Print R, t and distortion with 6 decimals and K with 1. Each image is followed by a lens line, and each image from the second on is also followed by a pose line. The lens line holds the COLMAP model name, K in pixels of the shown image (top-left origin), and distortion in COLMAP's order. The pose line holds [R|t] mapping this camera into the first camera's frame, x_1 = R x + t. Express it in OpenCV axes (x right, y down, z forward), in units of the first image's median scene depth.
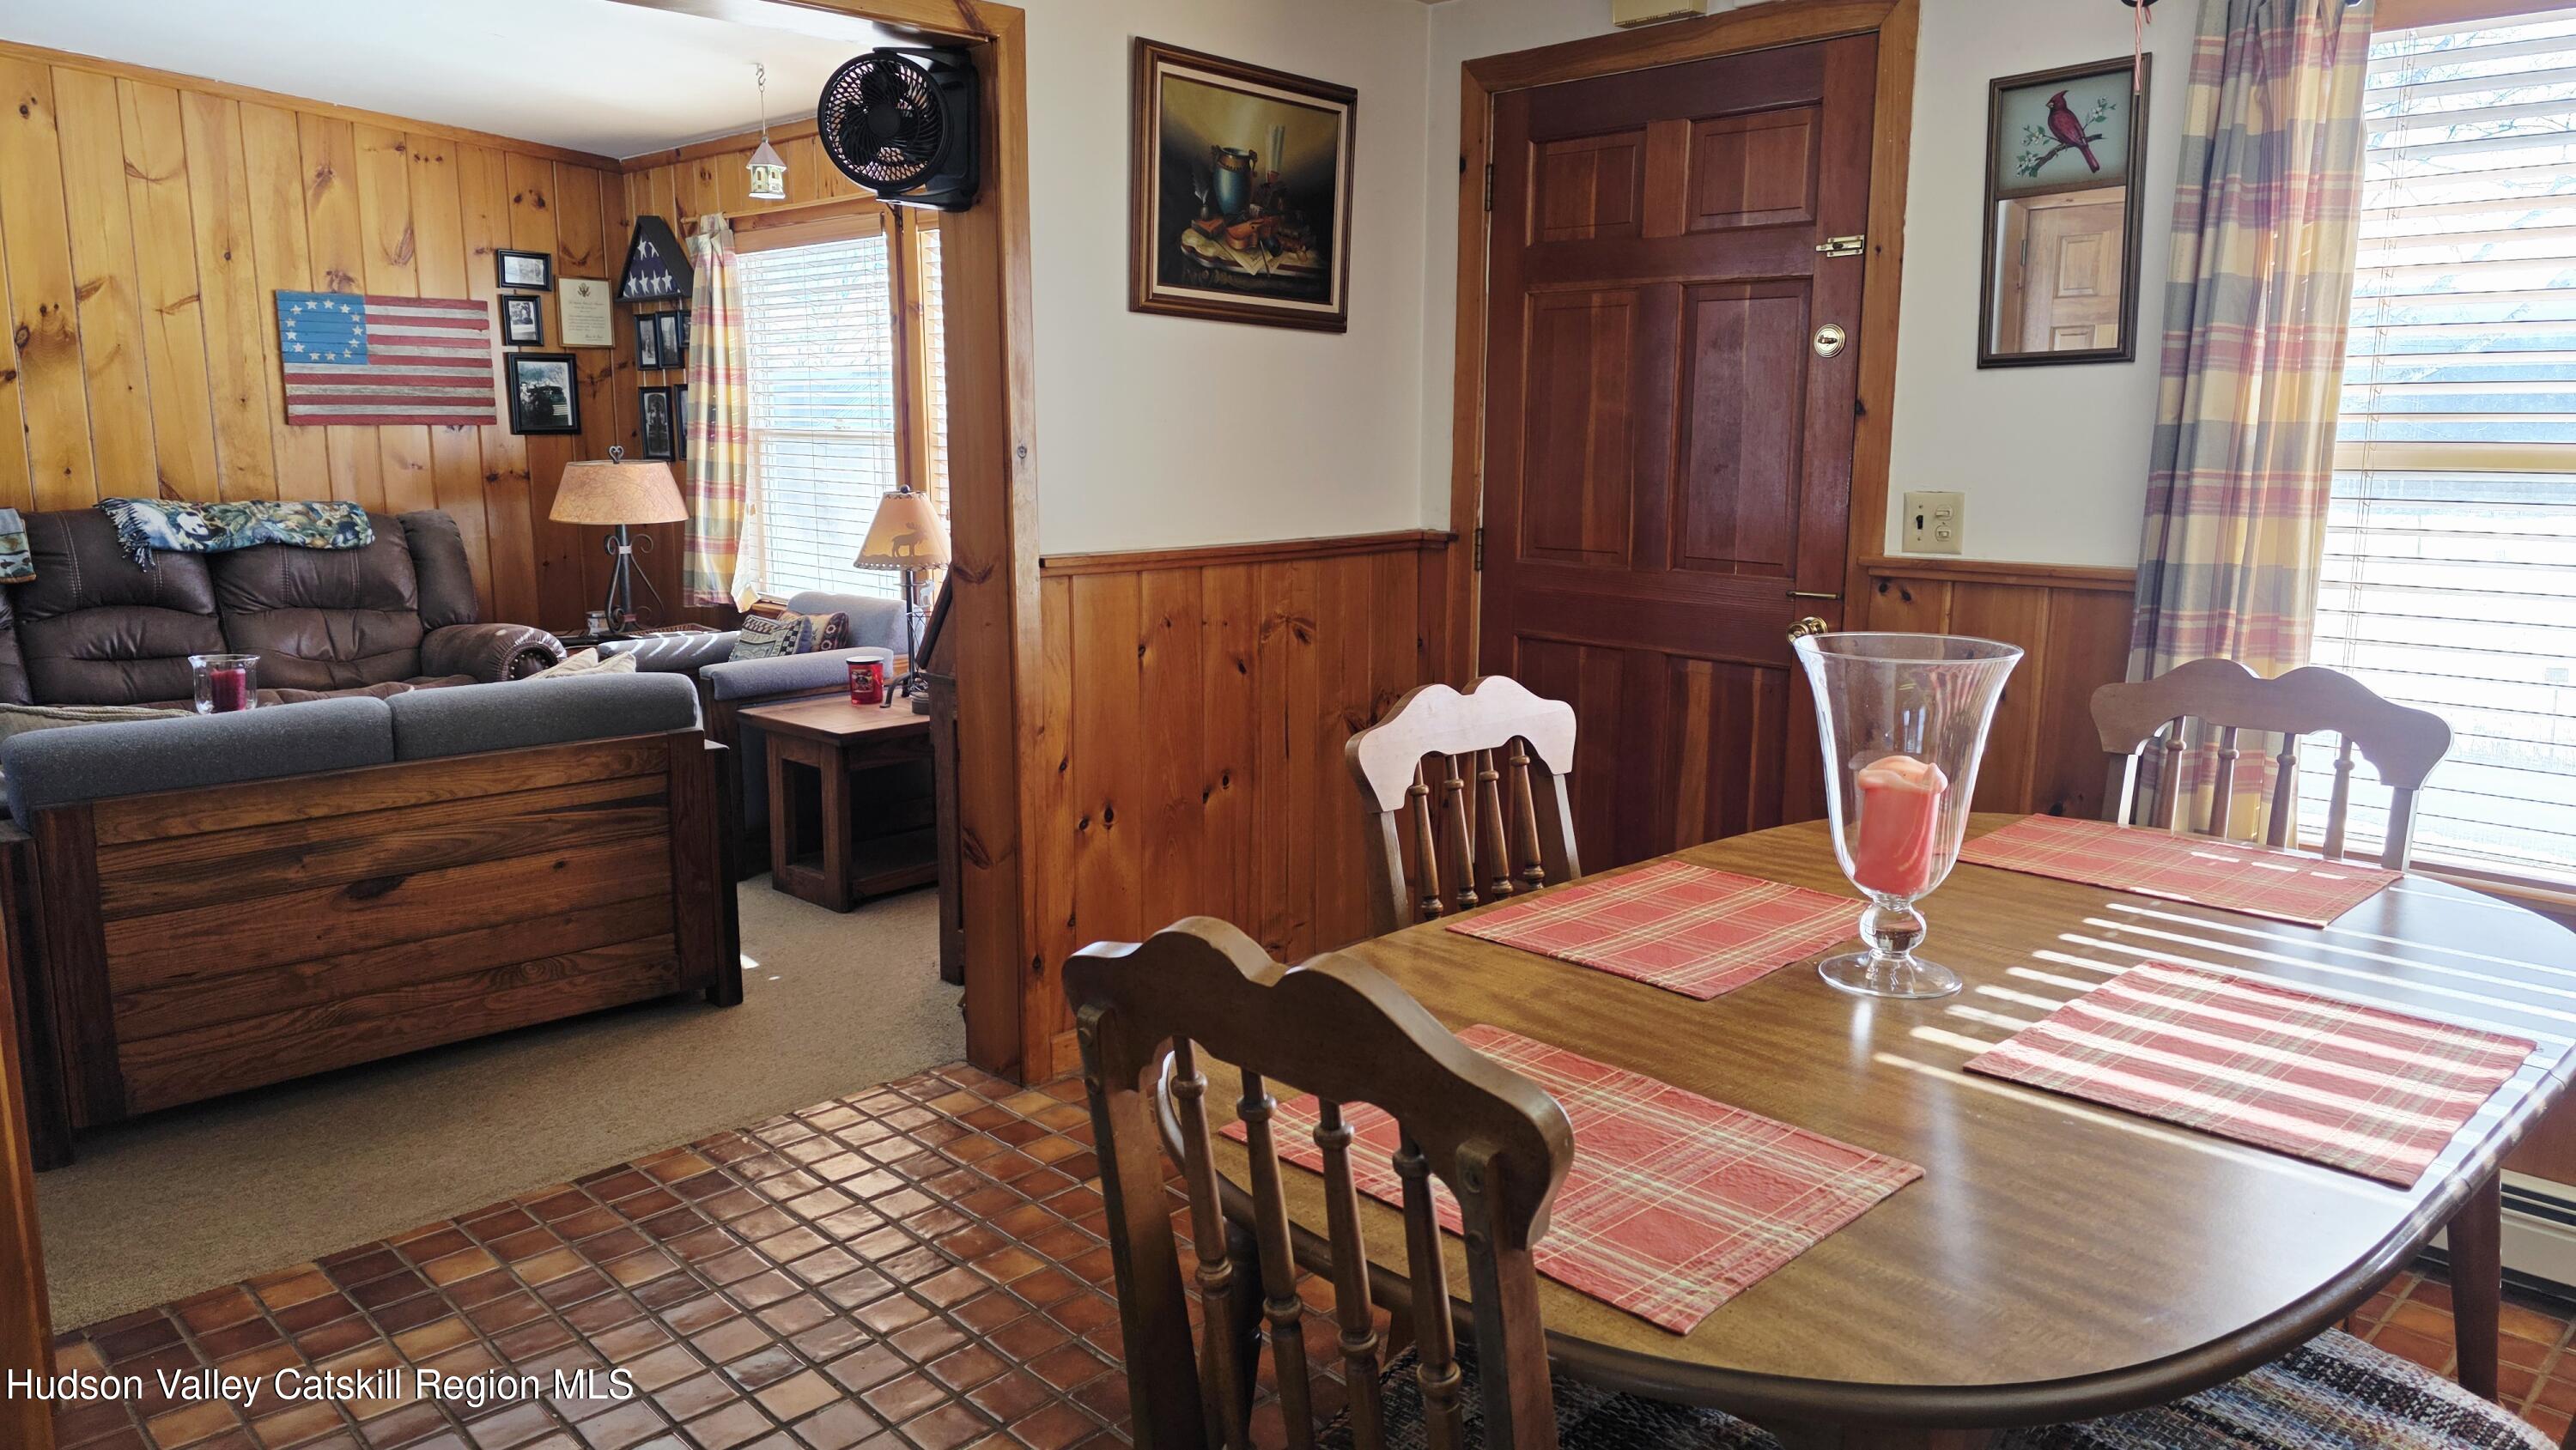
lens RADIAL K [[1686.6, 0, 1288.0], [0, 1686.6, 725.0], [0, 0, 1]] dist [0.062385, -0.056488]
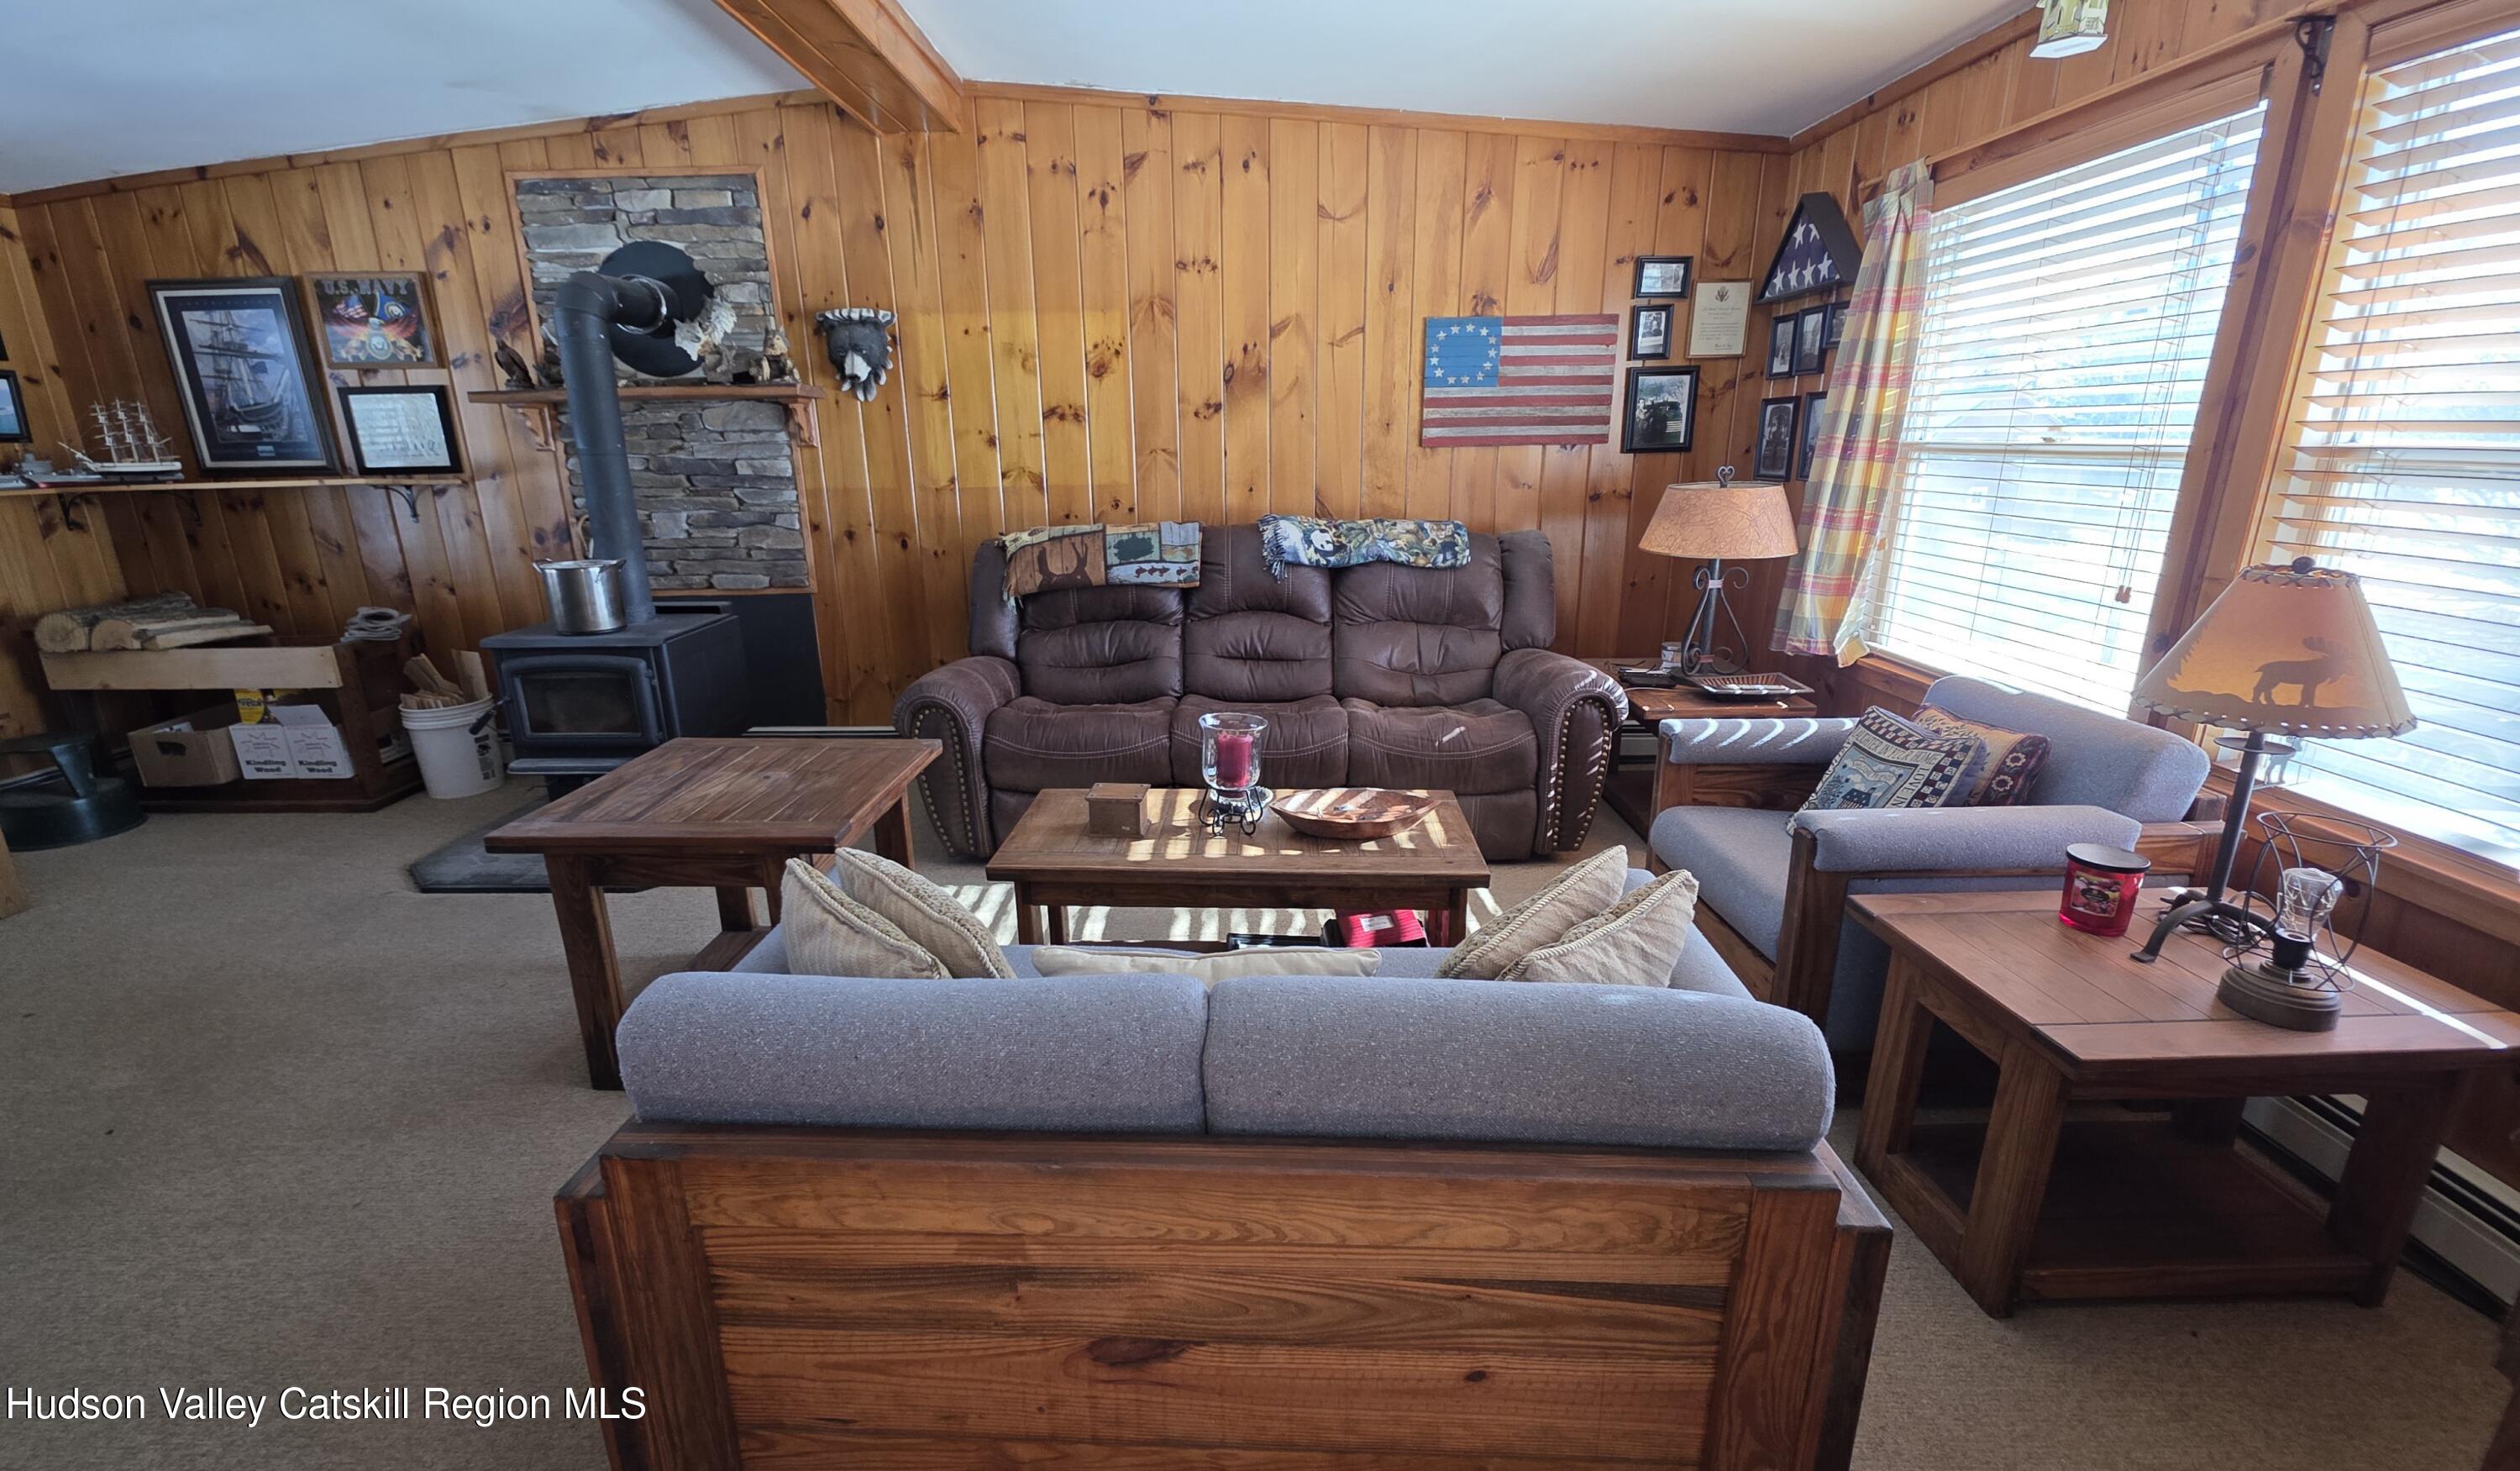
lens RADIAL K [[973.9, 0, 1254.5], [0, 973.9, 706.2], [0, 0, 1]] dist [0.012367, -0.009768]
pose [[0.696657, 0.177983, -0.694976, -0.196718], [-0.112988, 0.983867, 0.138706, -0.086415], [0.708451, -0.018106, 0.705527, 0.480678]]
